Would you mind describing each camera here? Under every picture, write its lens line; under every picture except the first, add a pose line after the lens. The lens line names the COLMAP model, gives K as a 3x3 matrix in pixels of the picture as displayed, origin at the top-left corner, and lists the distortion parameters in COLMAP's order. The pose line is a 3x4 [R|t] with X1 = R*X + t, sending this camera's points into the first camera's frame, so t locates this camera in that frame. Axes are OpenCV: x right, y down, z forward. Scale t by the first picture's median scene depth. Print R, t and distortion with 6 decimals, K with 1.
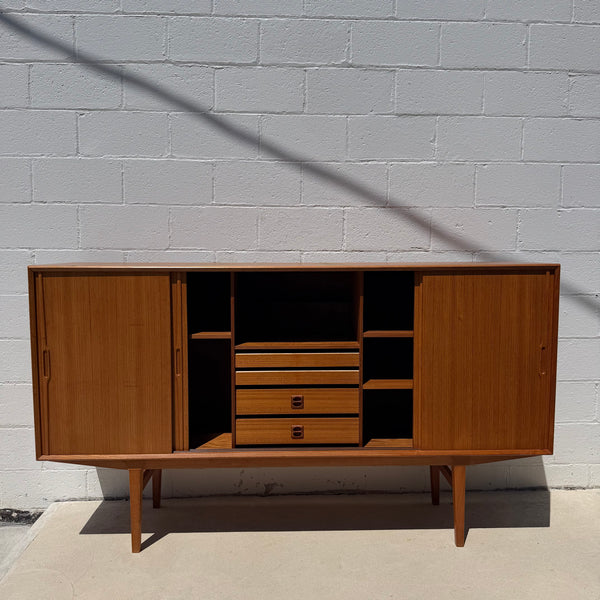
lens RADIAL K [[561.8, 0, 297.9], [0, 561.8, 302.4], [0, 0, 1]] dist [0.095535, -0.170047]
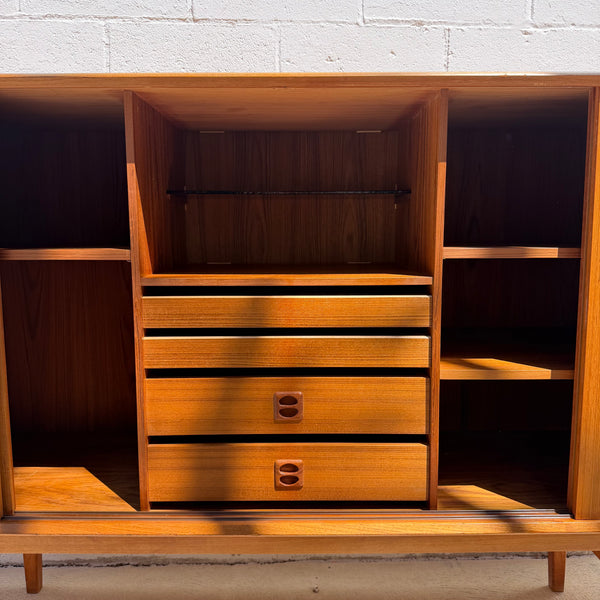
lens RADIAL K [[572.8, 0, 298.2], [0, 572.8, 297.7], [0, 0, 1]] dist [-0.004692, 0.001401]
pose [[0.999888, 0.002432, -0.014748, 0.267598], [-0.001920, 0.999398, 0.034630, 0.063579], [0.014823, -0.034598, 0.999291, 0.484183]]
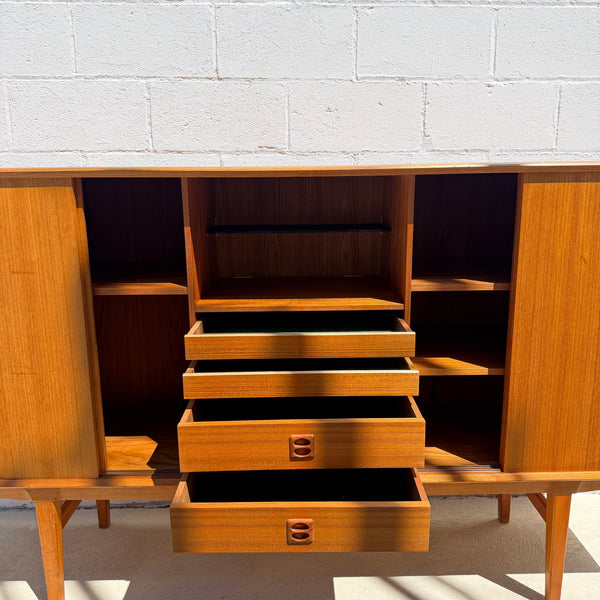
lens RADIAL K [[562.7, 0, 300.0], [0, 562.7, 300.0], [0, 0, 1]] dist [0.102566, -0.188582]
pose [[0.999947, -0.004998, -0.008998, 0.259975], [0.006092, 0.992012, 0.125999, -0.005421], [0.008296, -0.126047, 0.991990, 0.348983]]
